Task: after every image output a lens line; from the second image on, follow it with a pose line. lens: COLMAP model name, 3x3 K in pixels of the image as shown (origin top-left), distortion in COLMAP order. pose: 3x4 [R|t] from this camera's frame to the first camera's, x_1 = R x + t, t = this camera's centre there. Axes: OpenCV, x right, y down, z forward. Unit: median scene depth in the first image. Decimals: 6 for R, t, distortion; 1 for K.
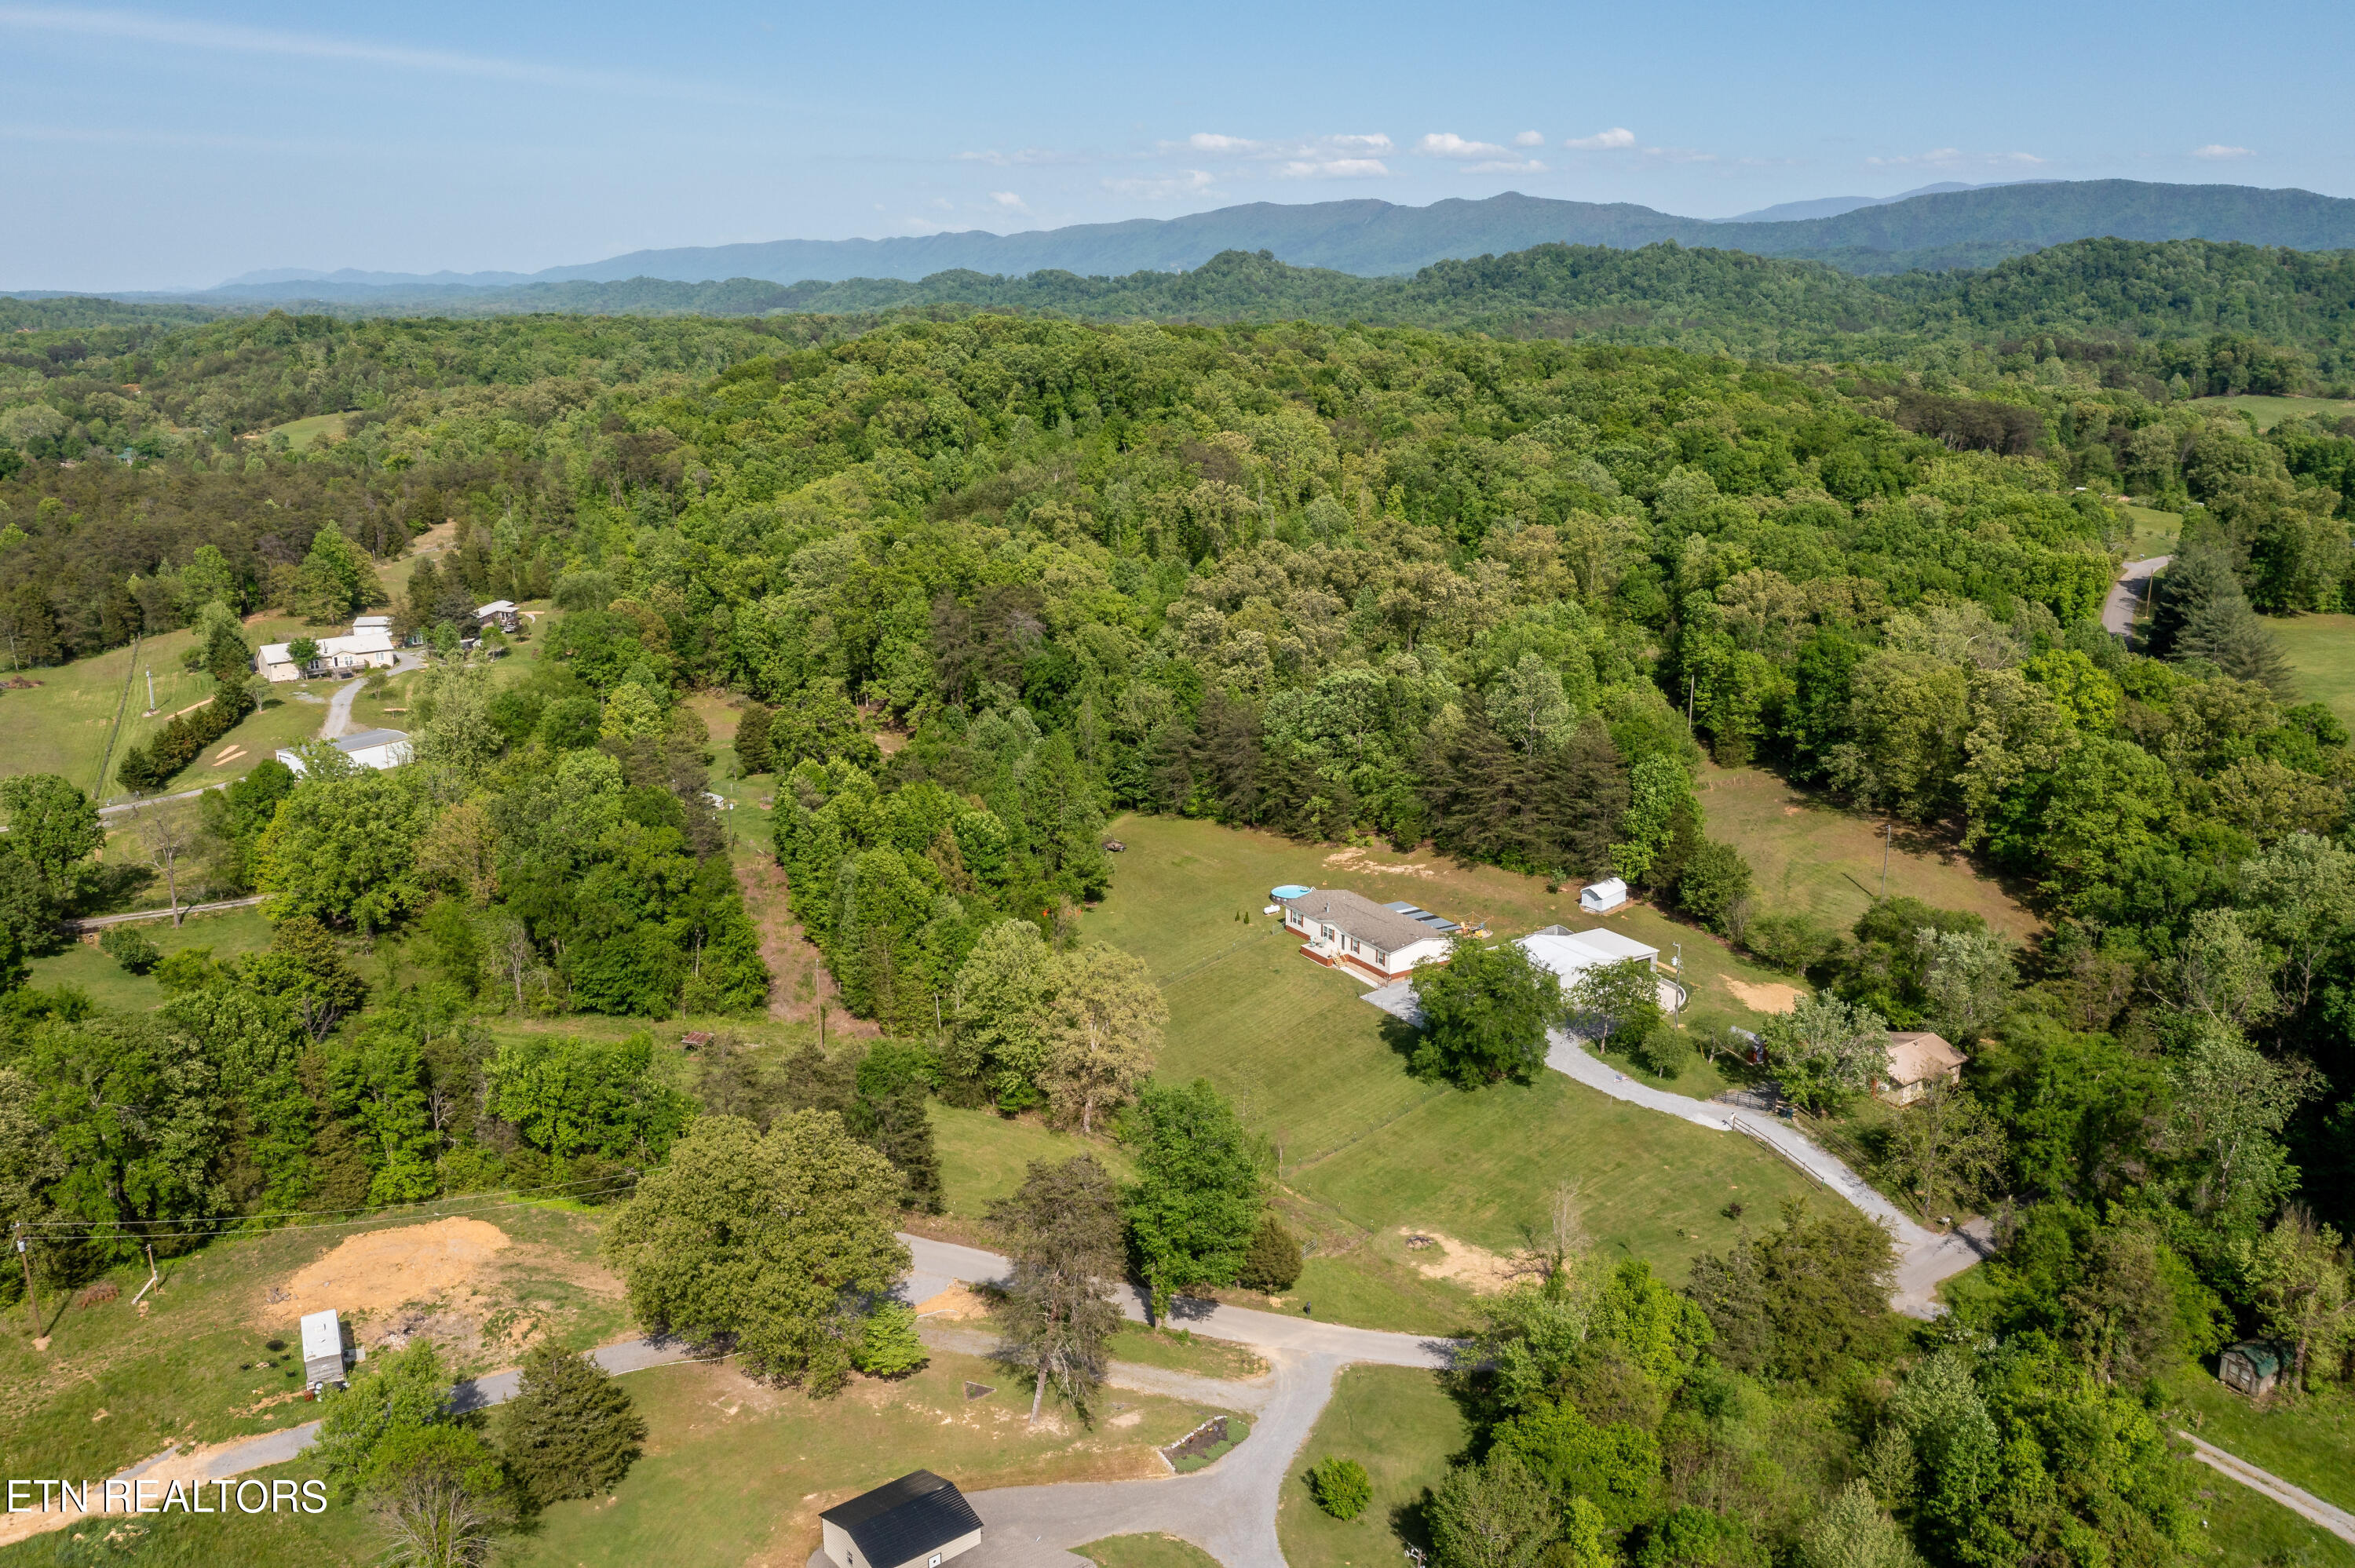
lens RADIAL K [[1863.4, 0, 1173.6], [0, 1863.4, 788.3], [0, 0, 1]] dist [-0.009117, 0.036997]
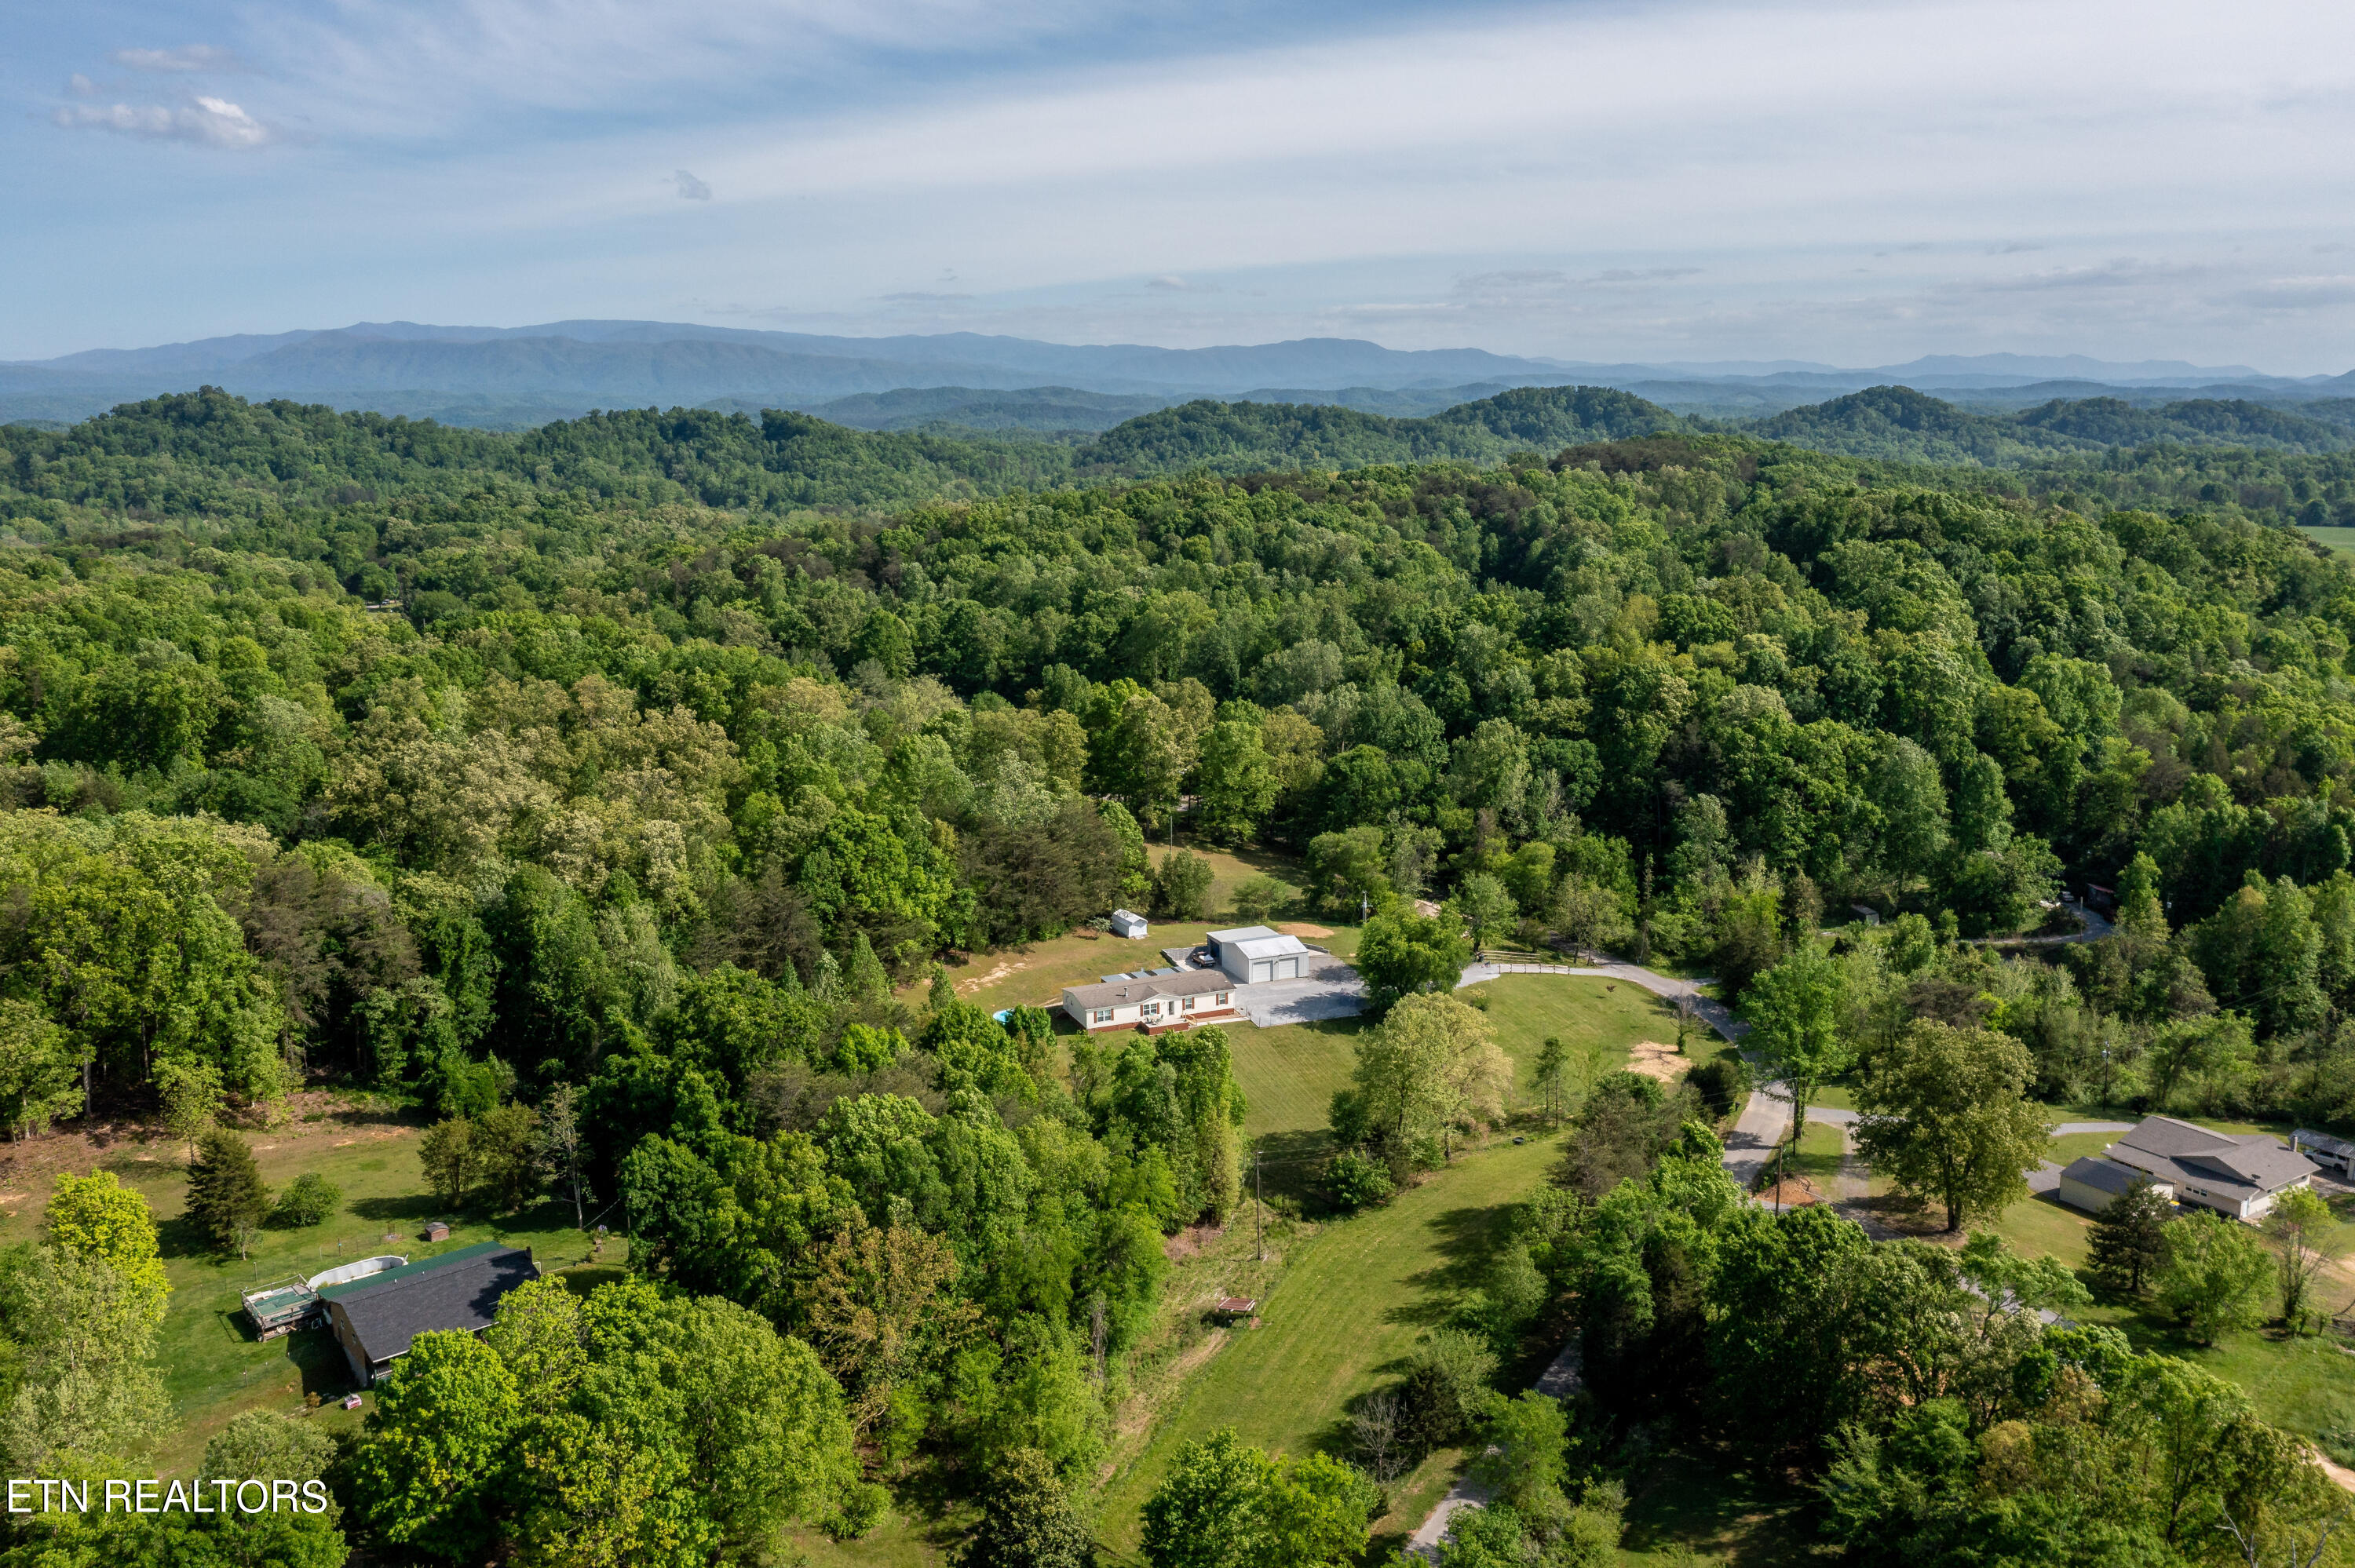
lens RADIAL K [[1887.8, 0, 1171.8], [0, 1887.8, 780.5], [0, 0, 1]] dist [0.000343, 0.004684]
pose [[0.151371, -0.182680, 0.971450, -0.910980], [0.262833, 0.954834, 0.138601, -0.188592], [-0.952893, 0.234349, 0.192548, 0.708663]]
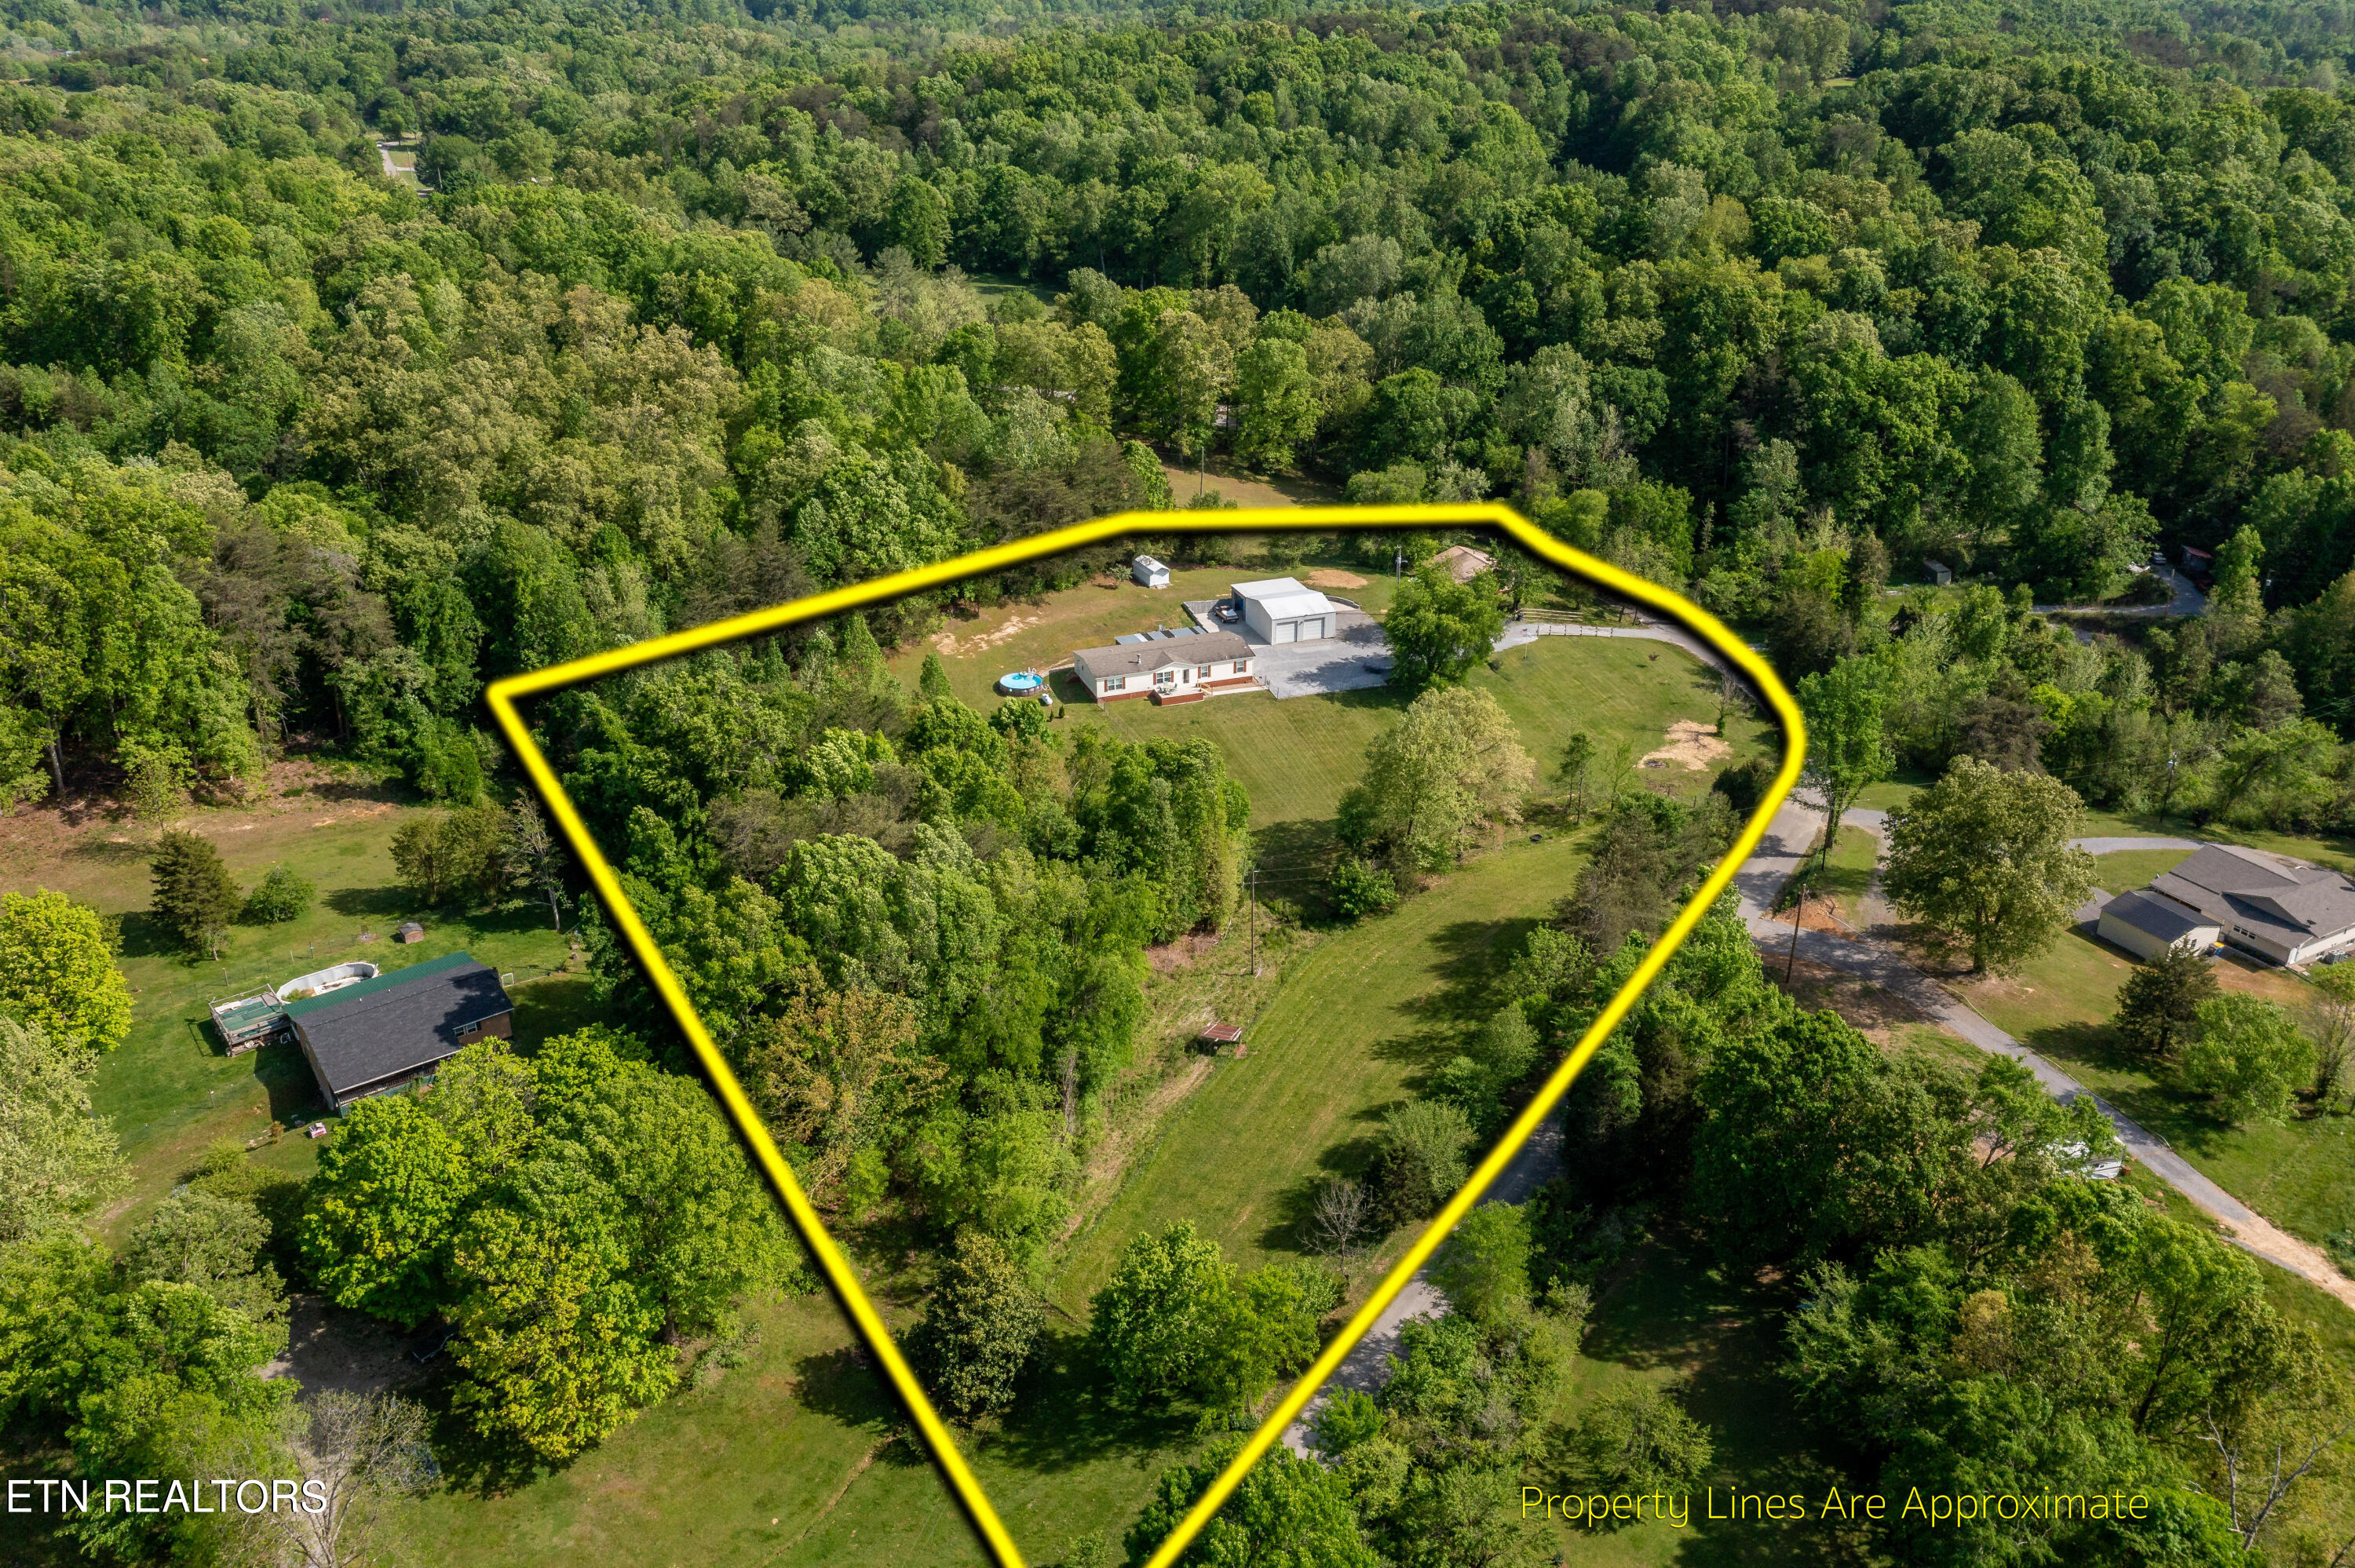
lens RADIAL K [[1887.2, 0, 1173.5], [0, 1887.2, 772.7], [0, 0, 1]] dist [0.010456, -0.003426]
pose [[0.193044, -0.404583, 0.893894, -0.835019], [0.249460, 0.901332, 0.354076, -0.233609], [-0.948949, 0.154638, 0.274924, 0.678661]]
